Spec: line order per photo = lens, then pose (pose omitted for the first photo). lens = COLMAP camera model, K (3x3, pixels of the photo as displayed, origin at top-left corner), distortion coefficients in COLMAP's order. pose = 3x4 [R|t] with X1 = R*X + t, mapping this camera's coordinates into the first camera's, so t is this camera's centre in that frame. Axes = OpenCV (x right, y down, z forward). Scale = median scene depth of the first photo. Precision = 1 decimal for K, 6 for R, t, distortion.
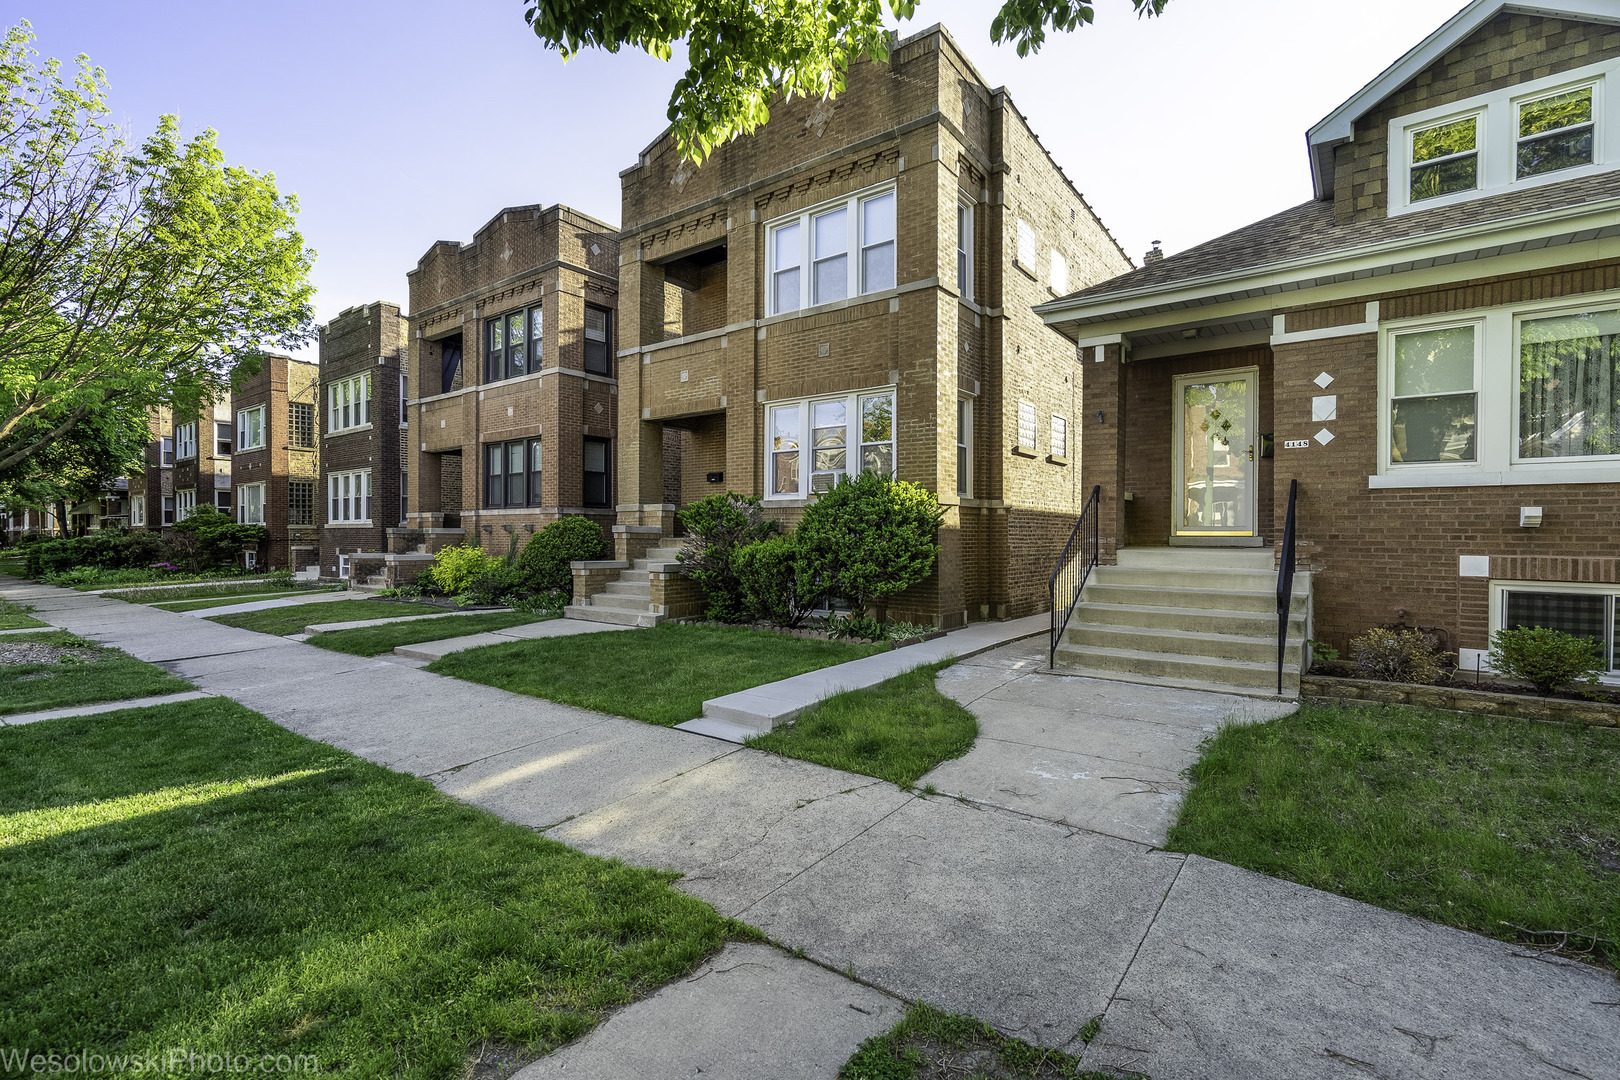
lens RADIAL K [[738.6, 0, 752.4], [0, 738.6, 537.1], [0, 0, 1]] dist [-0.000458, 0.002181]
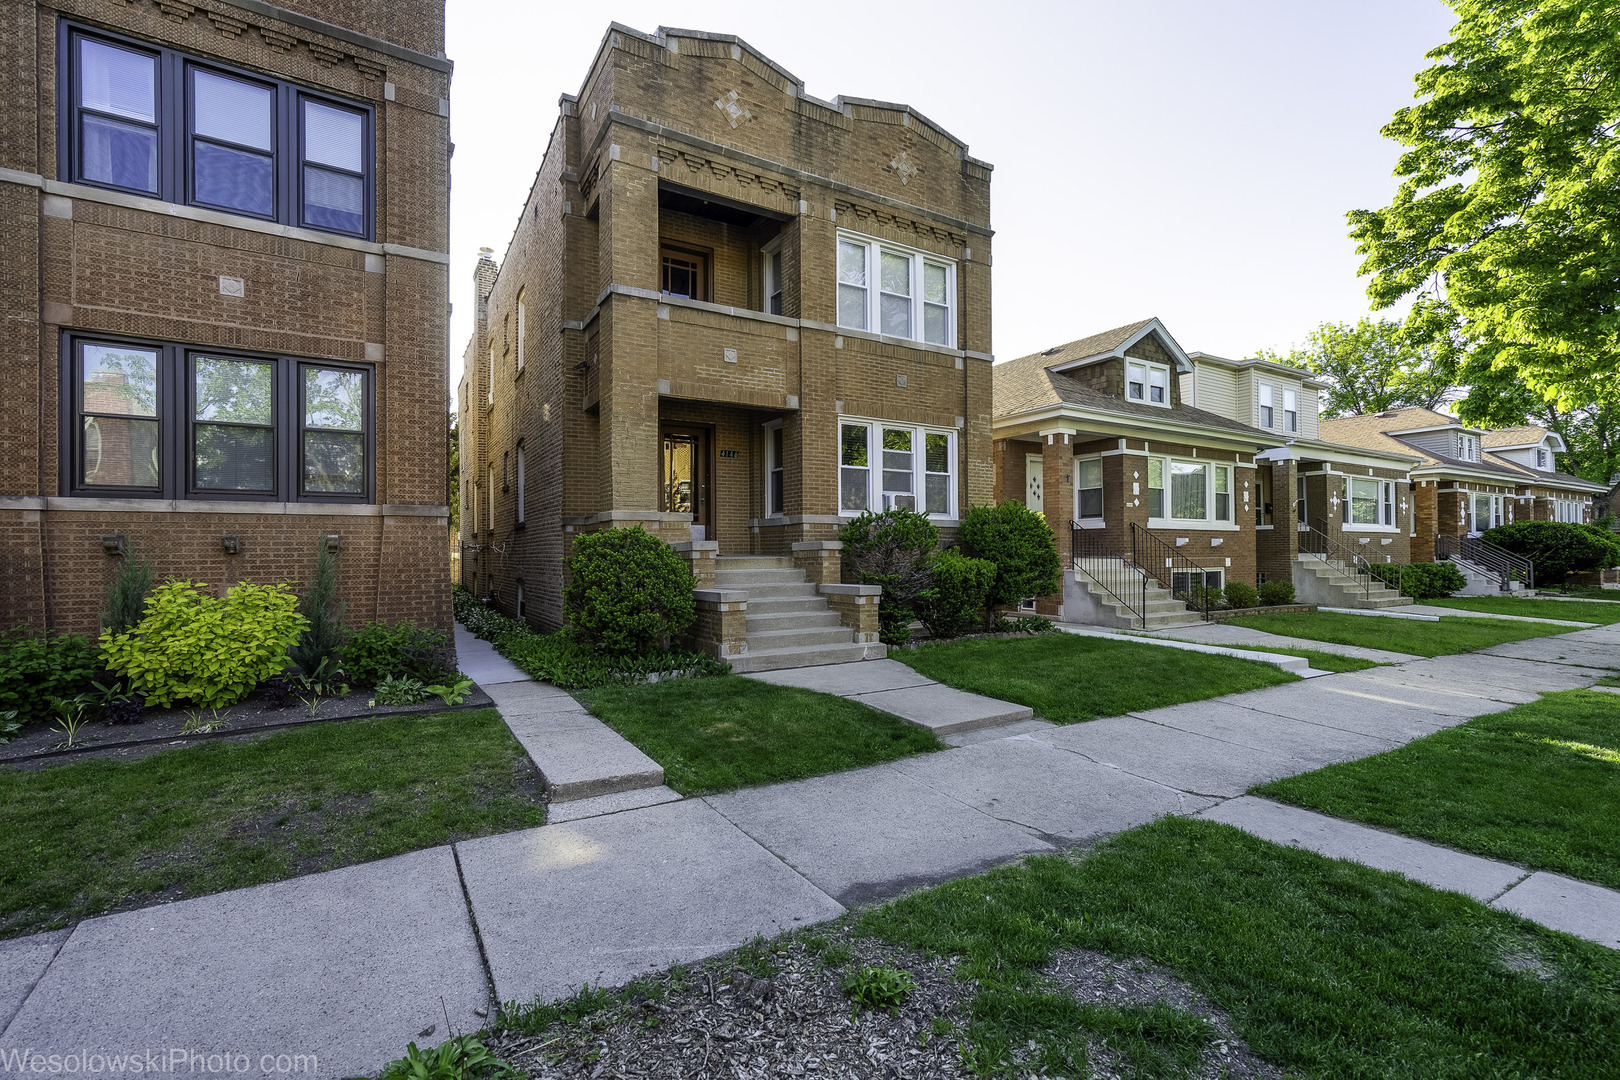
lens RADIAL K [[713.7, 0, 806.7], [0, 713.7, 543.8], [0, 0, 1]] dist [0.003398, 0.000238]
pose [[0.338923, 0.007002, 0.940788, -0.948562], [0.011089, 0.999873, -0.011437, -0.004336], [-0.940749, 0.014309, 0.338802, 0.794611]]
